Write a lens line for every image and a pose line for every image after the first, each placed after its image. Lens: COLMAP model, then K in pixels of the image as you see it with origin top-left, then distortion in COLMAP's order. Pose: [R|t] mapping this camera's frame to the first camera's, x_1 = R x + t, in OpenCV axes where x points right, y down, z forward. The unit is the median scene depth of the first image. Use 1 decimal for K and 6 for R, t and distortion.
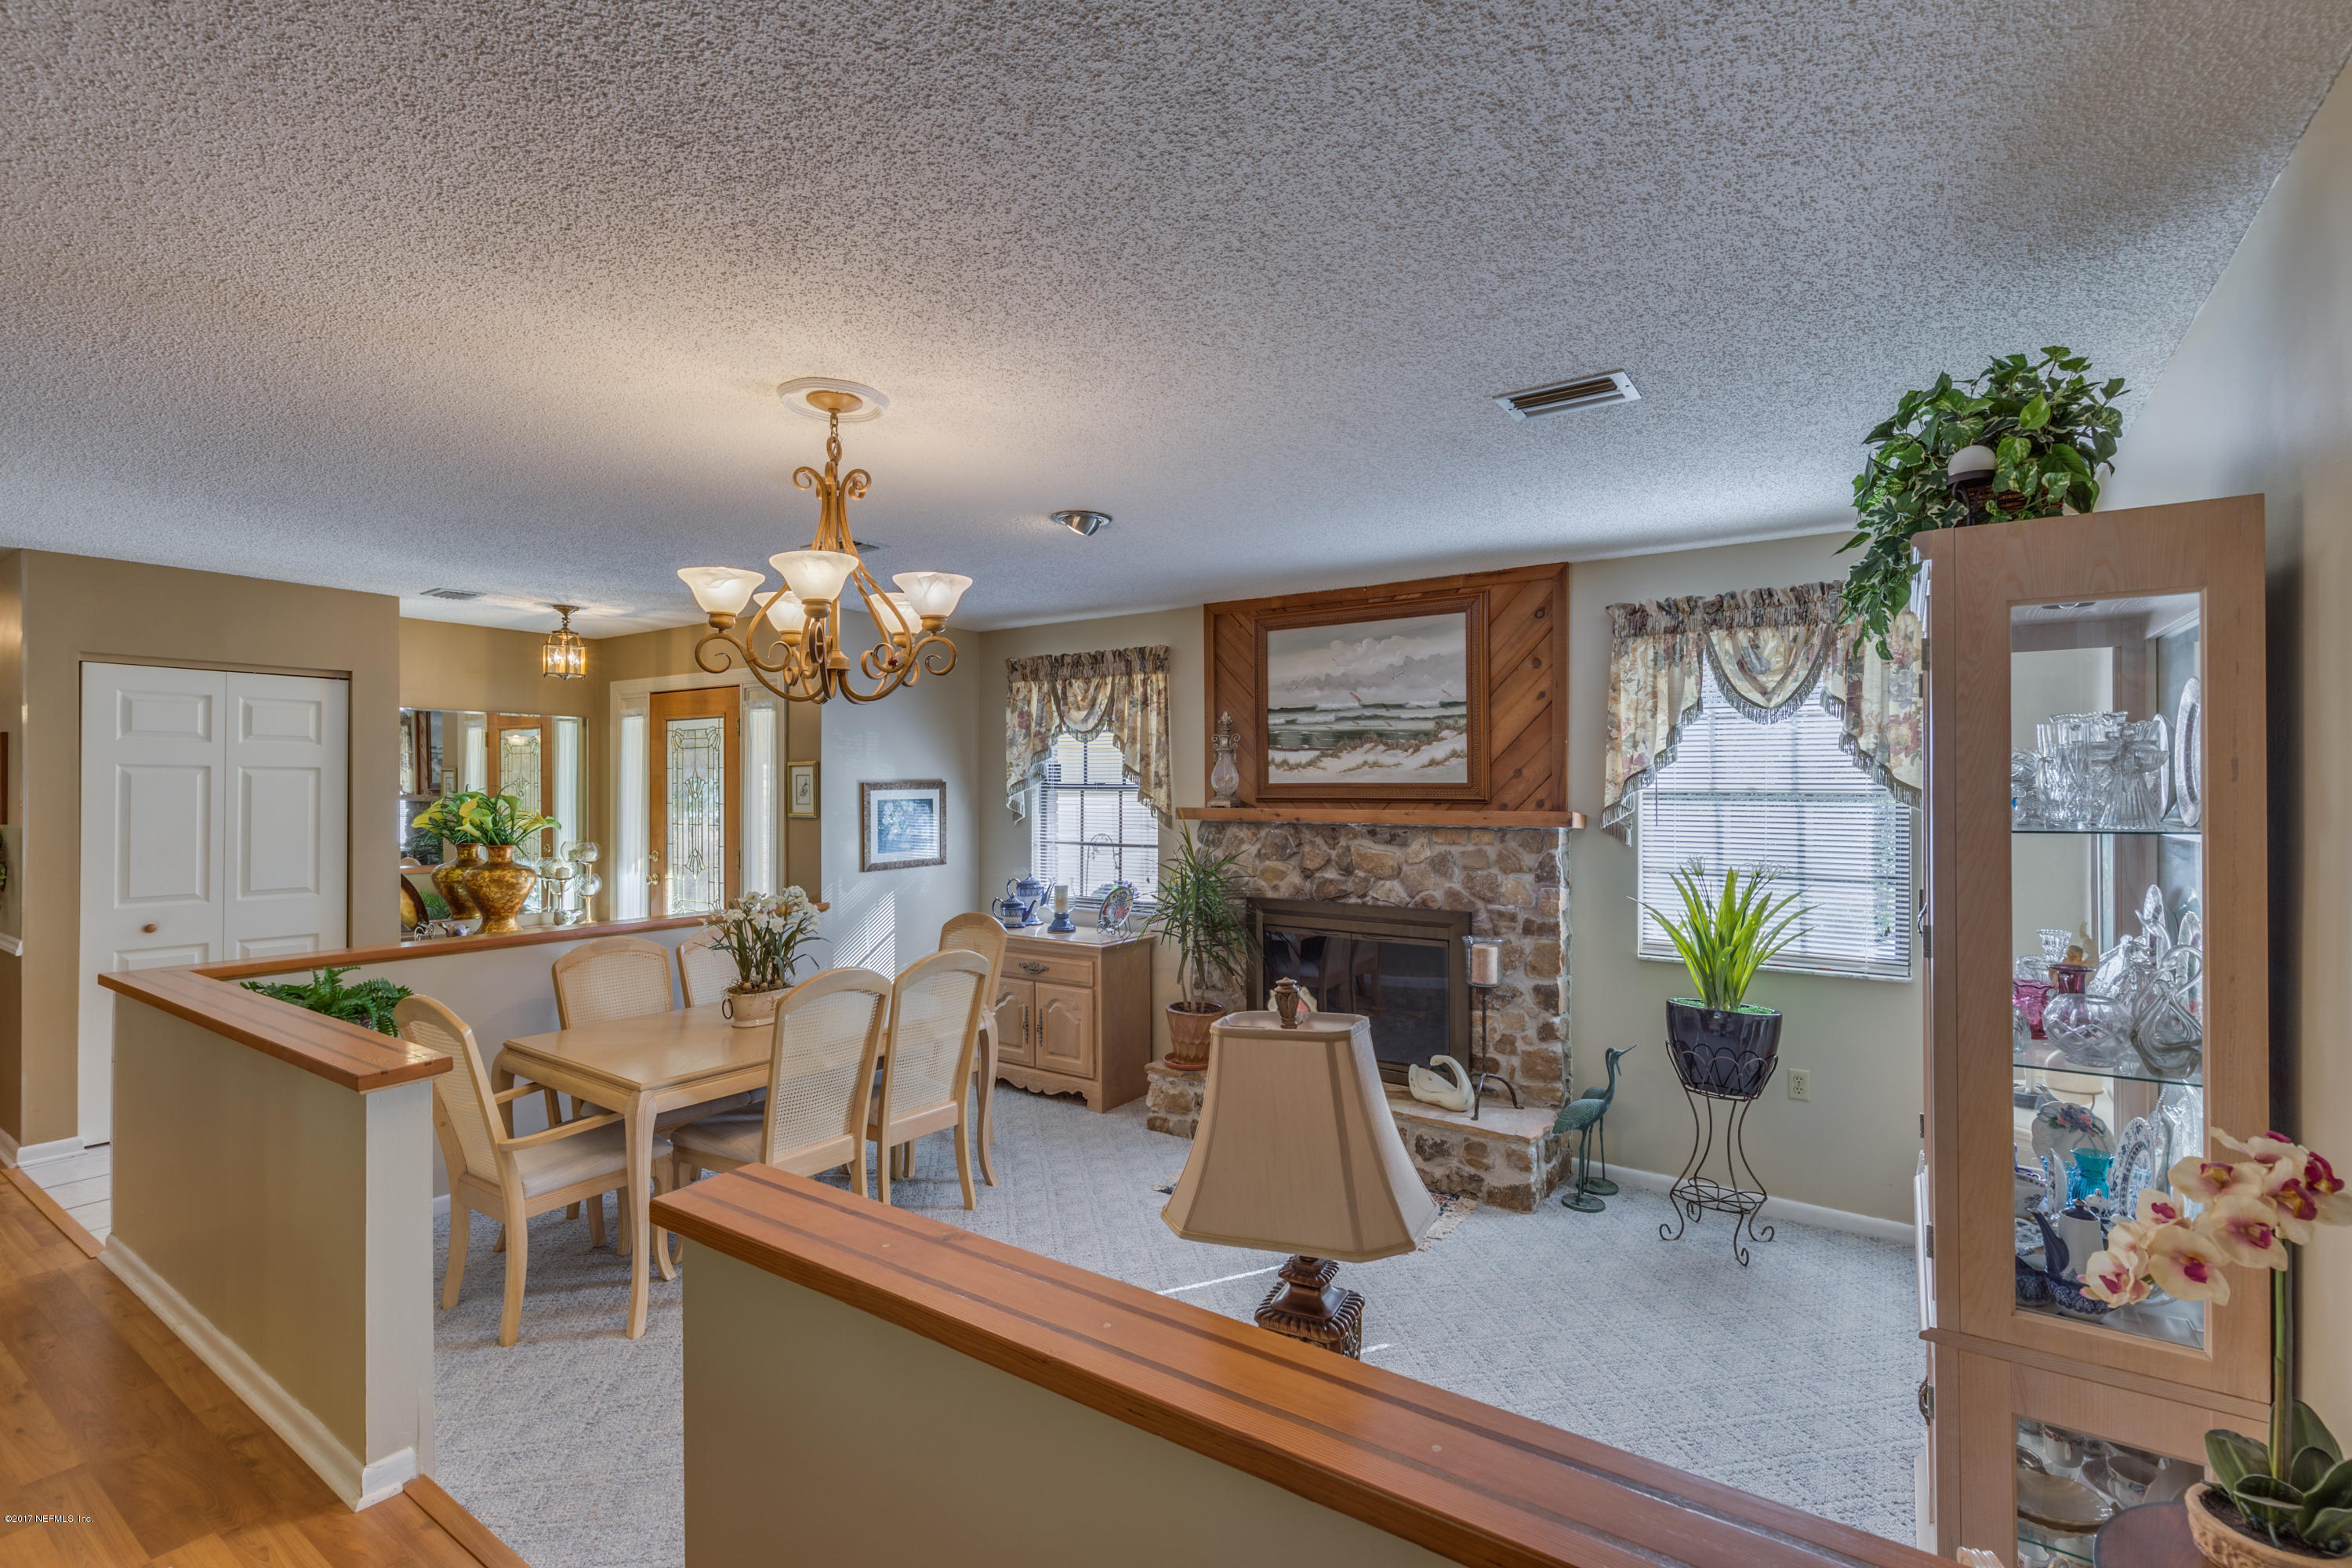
lens RADIAL K [[1074.0, 0, 1175.5], [0, 1074.0, 780.4], [0, 0, 1]] dist [0.002410, 0.000112]
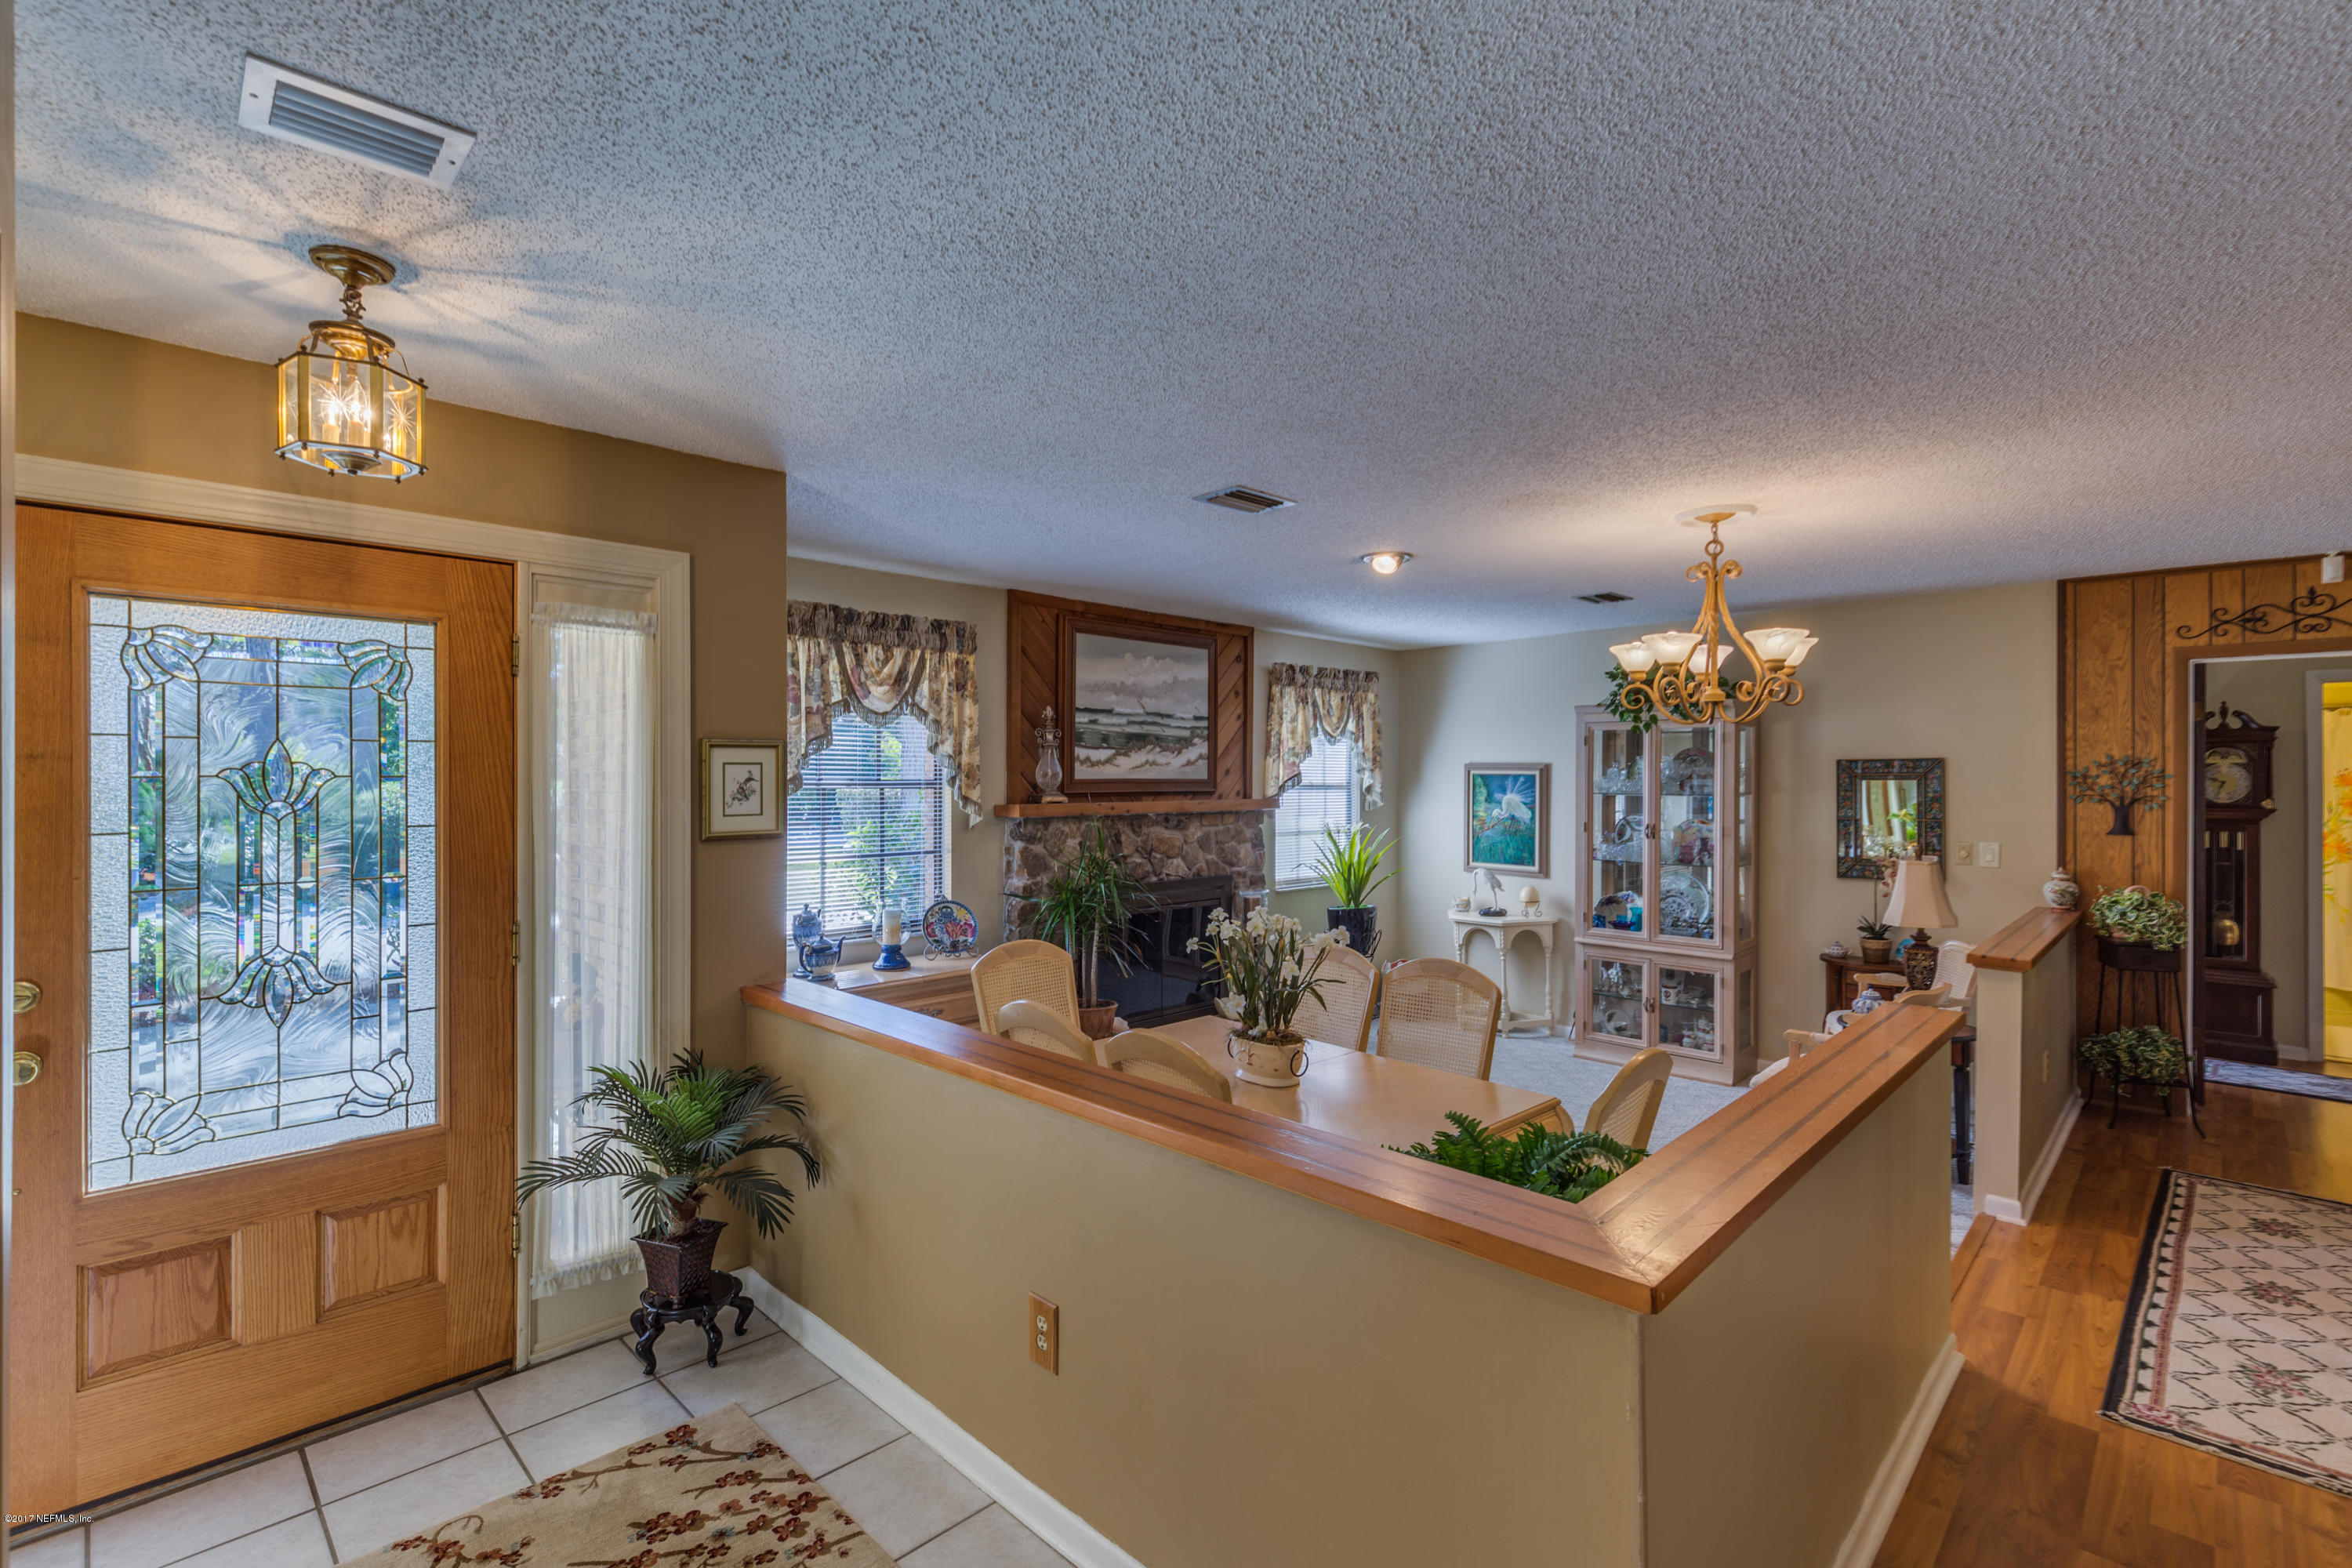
lens RADIAL K [[1074.0, 0, 1174.3], [0, 1074.0, 782.8], [0, 0, 1]] dist [0.002410, 0.000112]
pose [[0.164571, -0.004332, 0.986356, -0.957167], [-0.008097, 0.999951, 0.005743, -0.000298], [-0.986332, -0.008931, 0.164528, 0.762207]]
